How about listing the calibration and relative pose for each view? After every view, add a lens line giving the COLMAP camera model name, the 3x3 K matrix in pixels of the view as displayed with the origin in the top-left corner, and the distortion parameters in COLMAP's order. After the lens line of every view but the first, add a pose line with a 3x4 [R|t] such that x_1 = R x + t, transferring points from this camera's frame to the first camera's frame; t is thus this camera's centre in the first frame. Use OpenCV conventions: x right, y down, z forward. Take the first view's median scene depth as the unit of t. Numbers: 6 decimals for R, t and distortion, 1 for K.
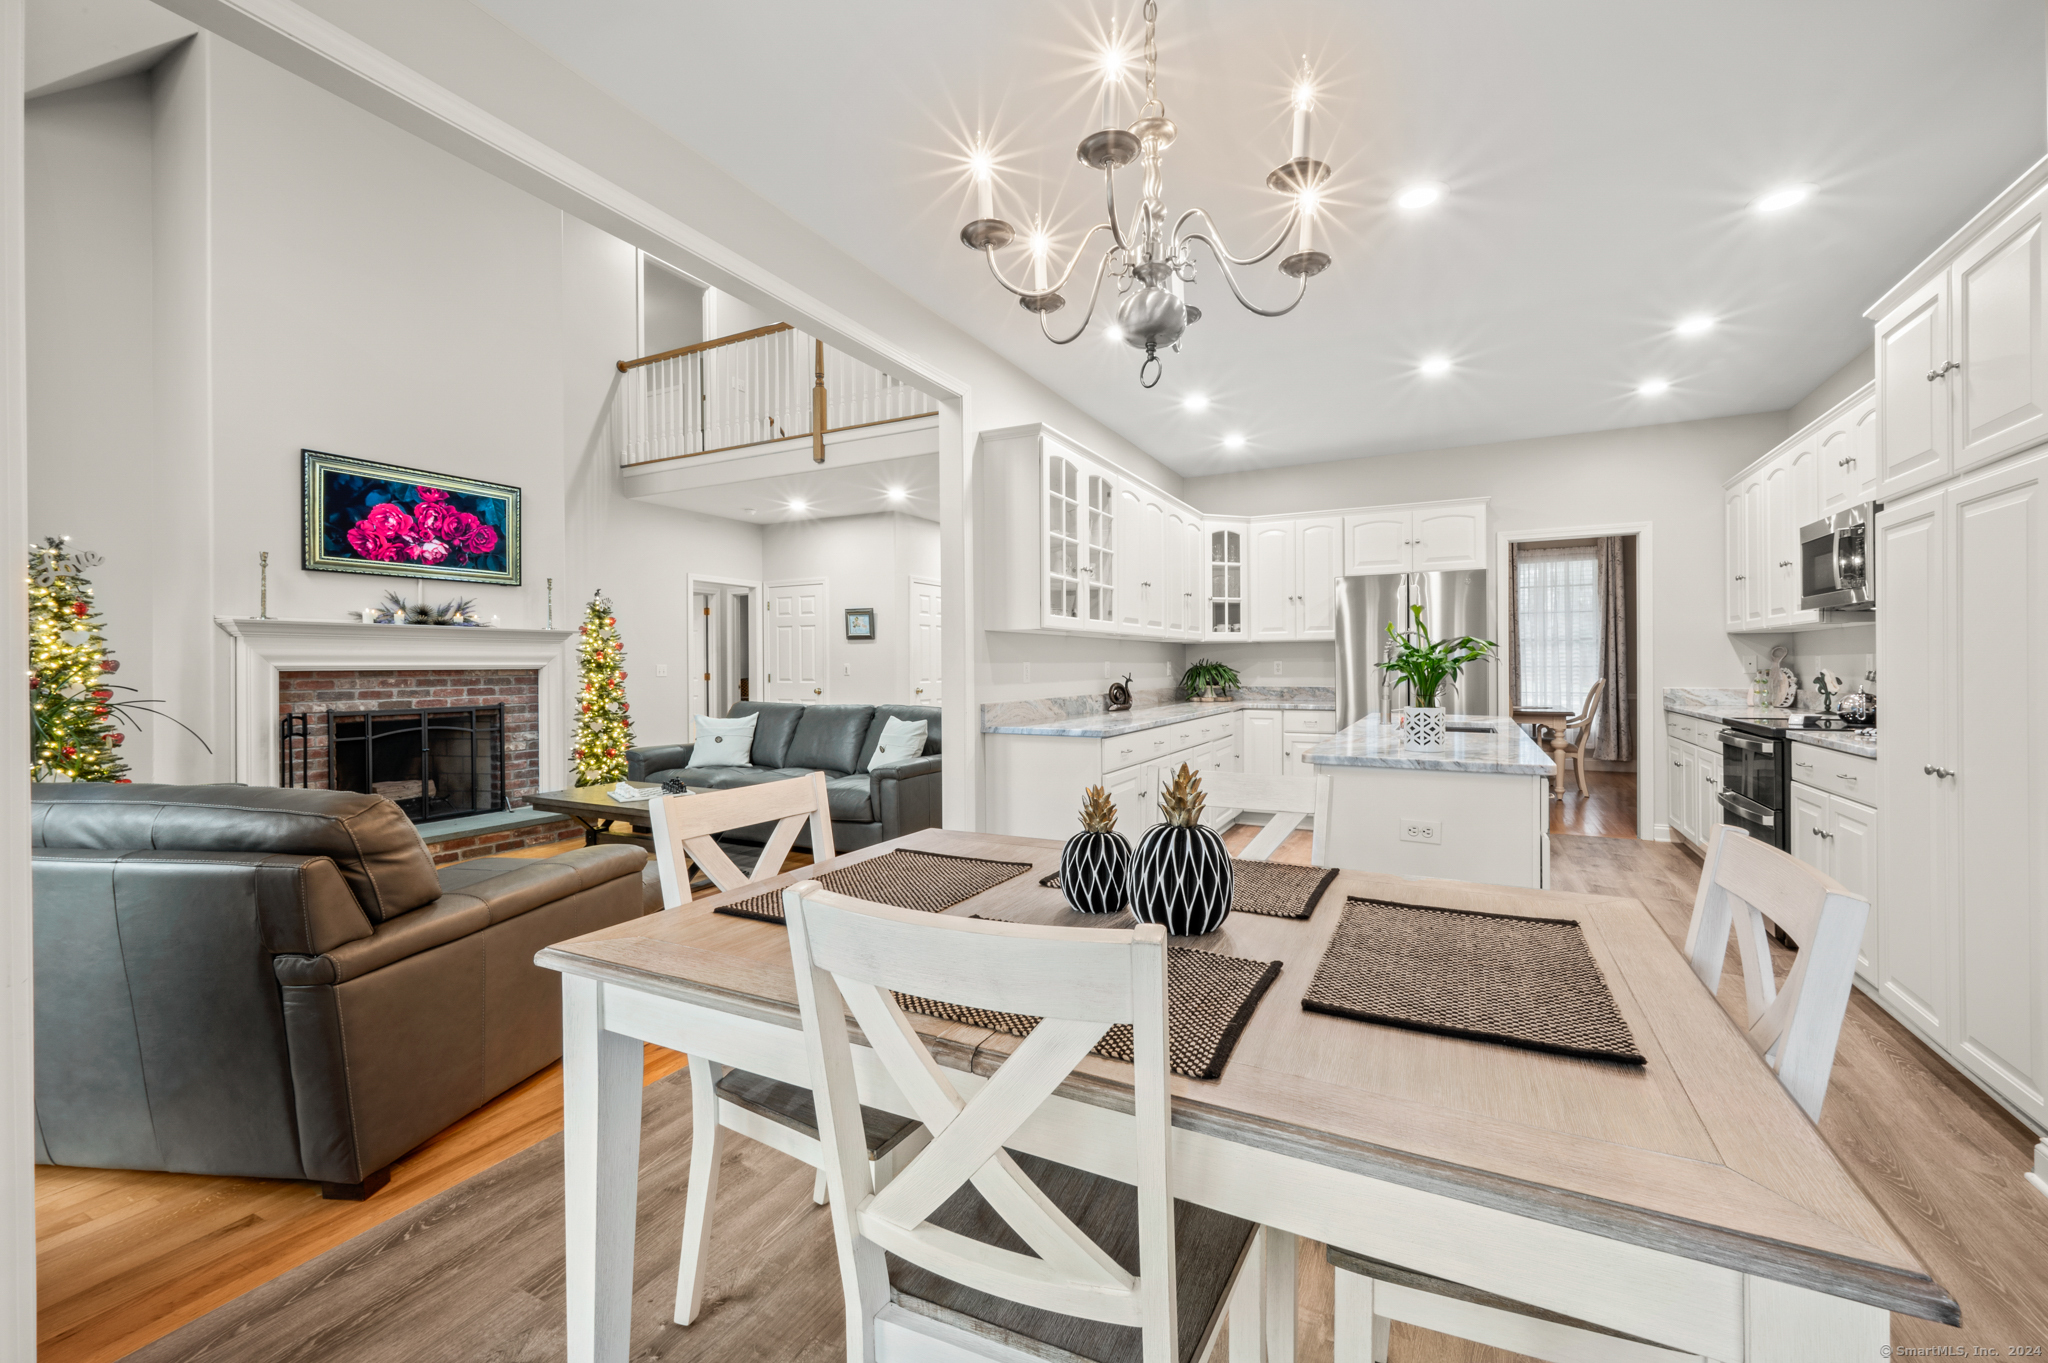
lens RADIAL K [[809.6, 0, 1063.4], [0, 809.6, 664.6], [0, 0, 1]] dist [0.000946, -0.000769]
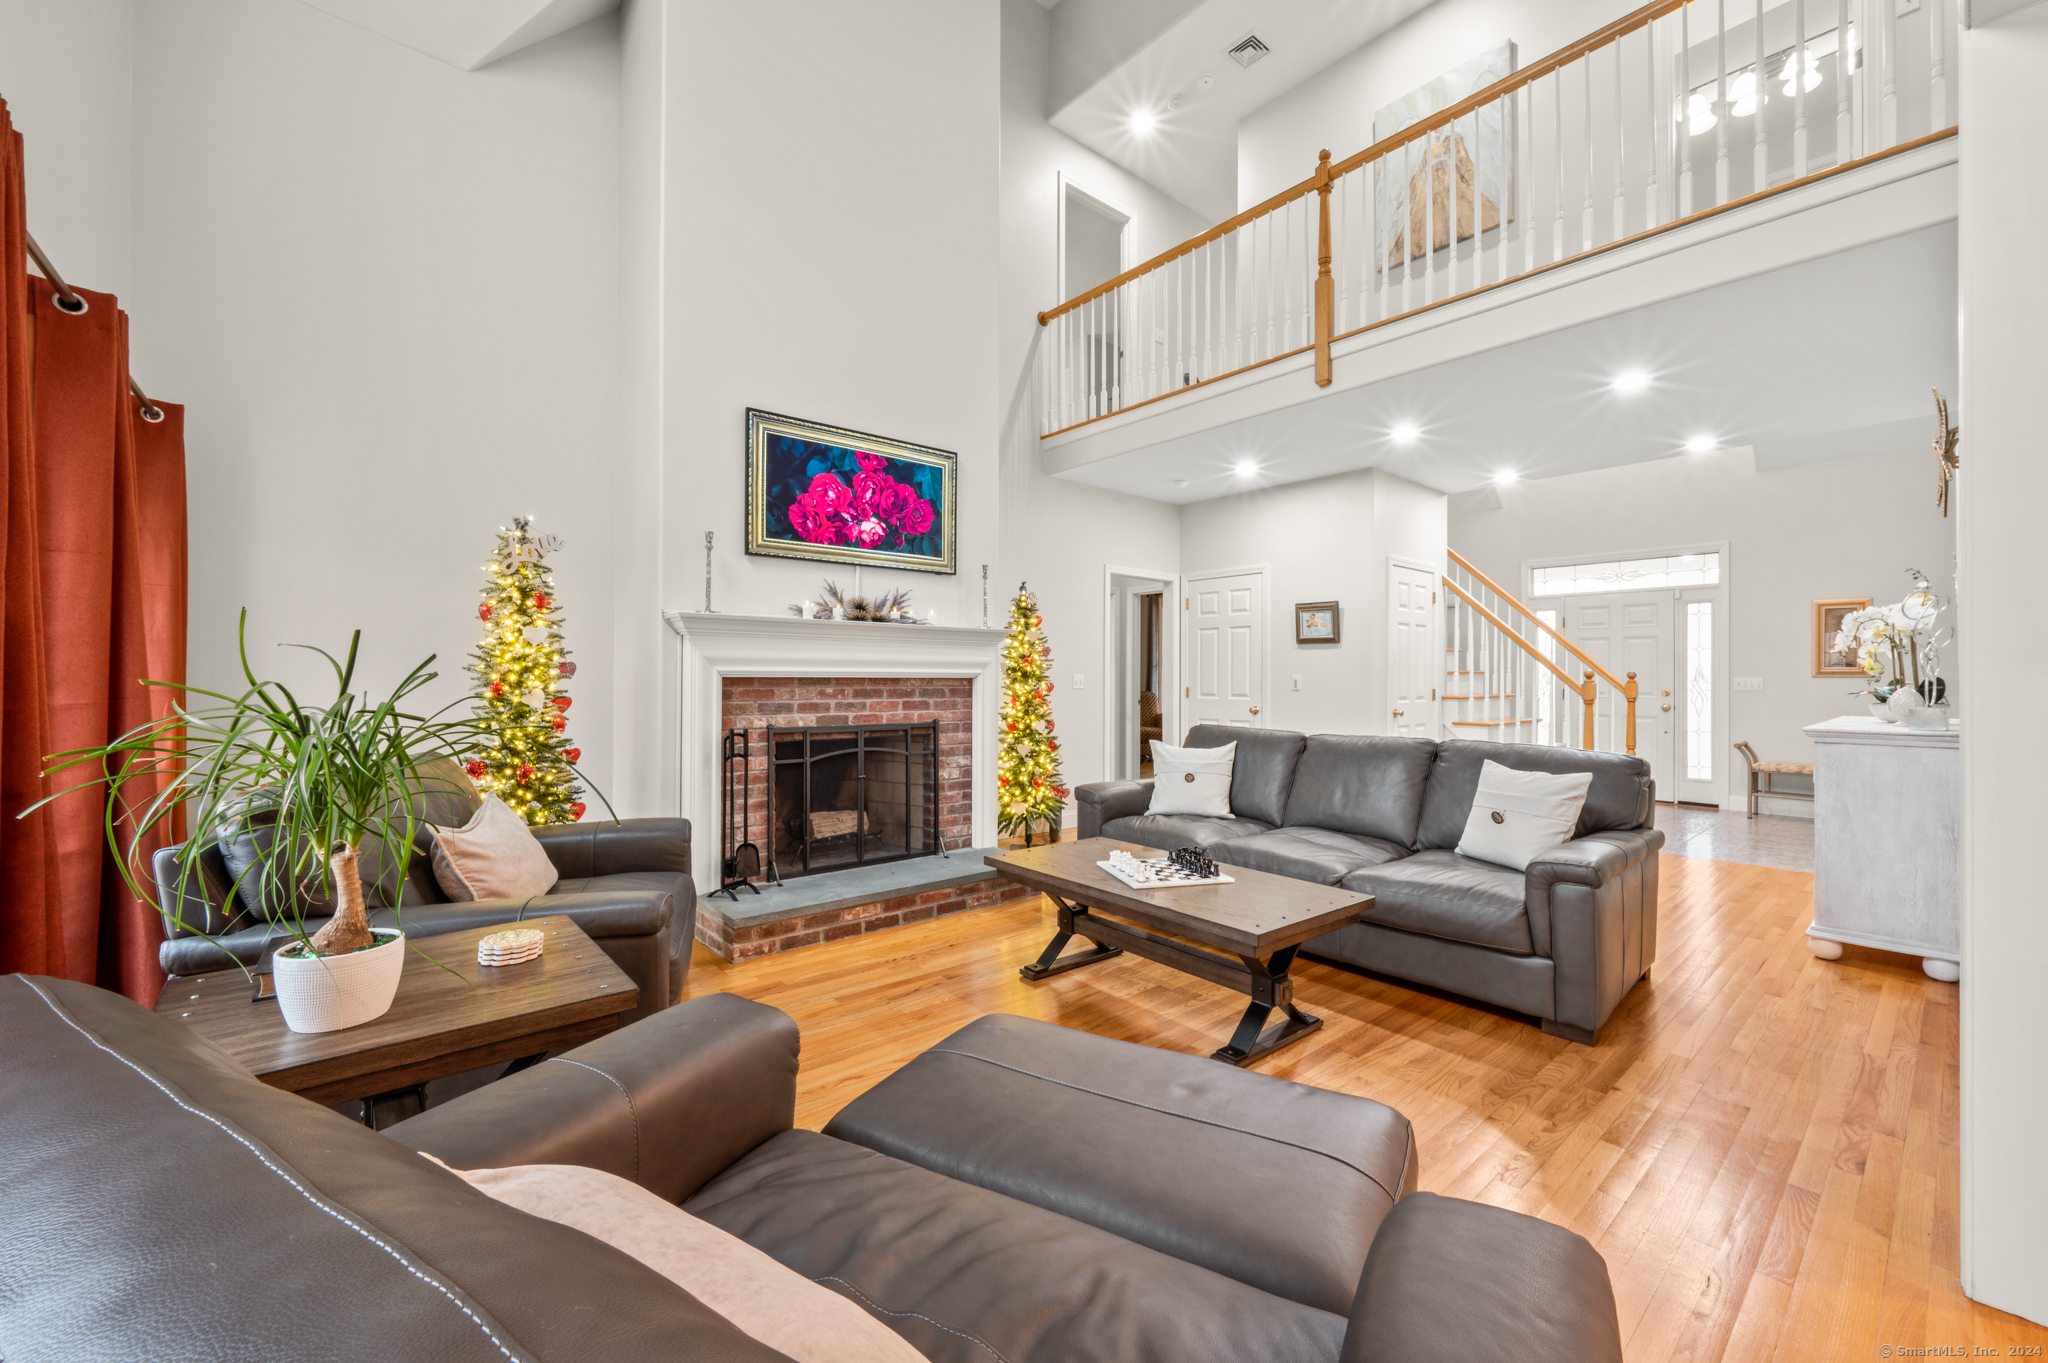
lens RADIAL K [[809.6, 0, 1041.4], [0, 809.6, 676.3], [0, 0, 1]] dist [0.000946, -0.000769]
pose [[0.921380, 0.009424, -0.388549, -0.297107], [-0.010226, 0.999948, 0.000004, 0.003363], [0.388529, 0.003969, 0.921428, 0.311910]]
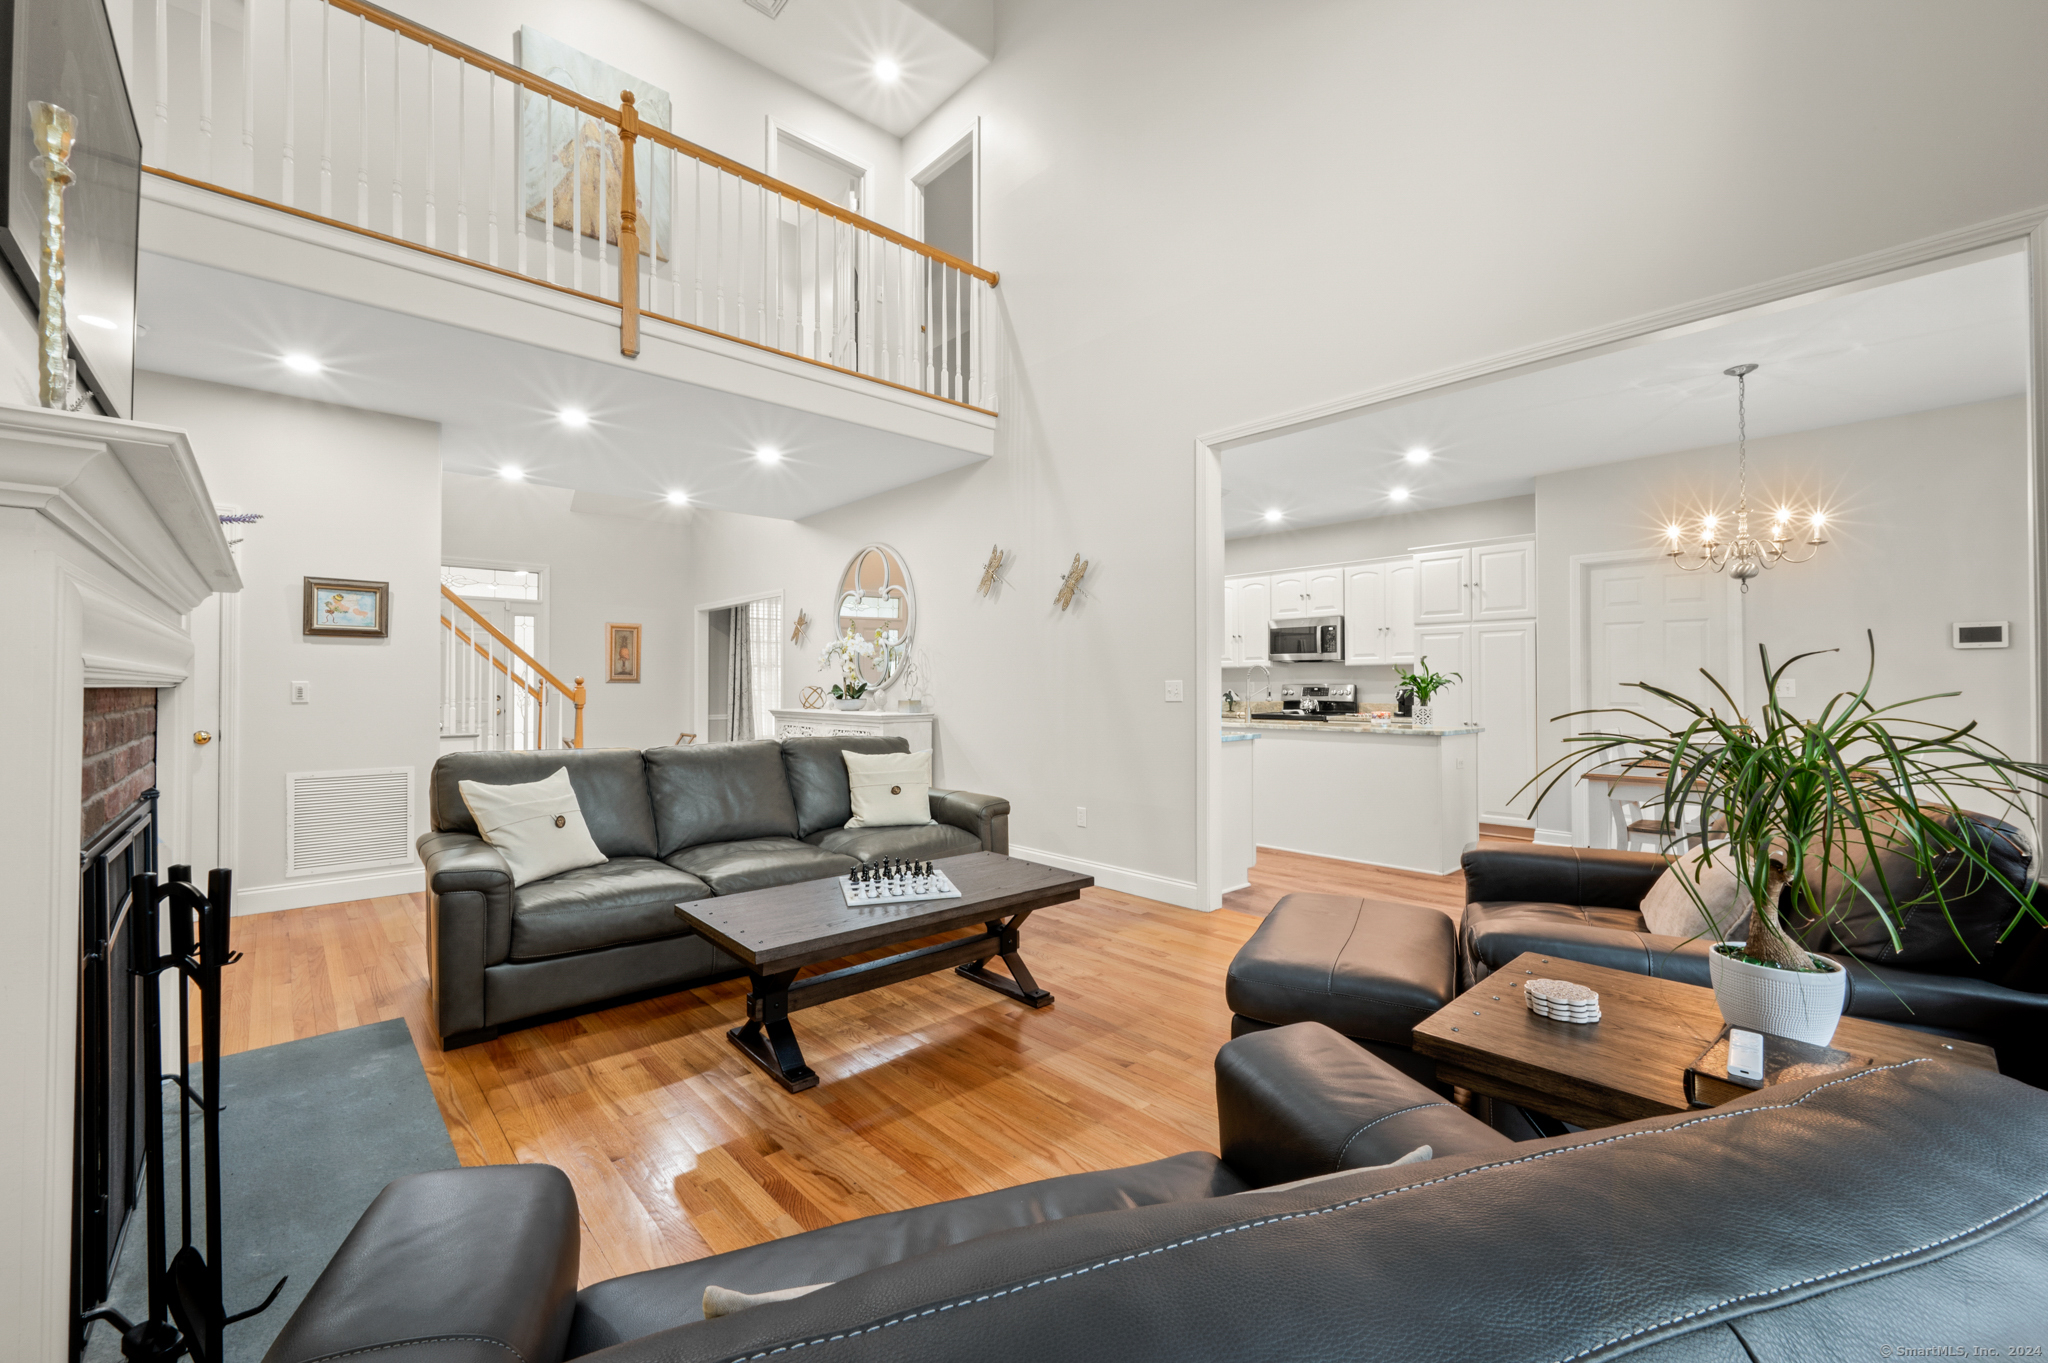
lens RADIAL K [[809.6, 0, 1034.4], [0, 809.6, 676.8], [0, 0, 1]] dist [0.000946, -0.000769]
pose [[0.368579, 0.016073, 0.929457, -0.892821], [-0.001713, 0.999861, -0.016611, 0.006239], [-0.929595, 0.004530, 0.368556, 0.570132]]
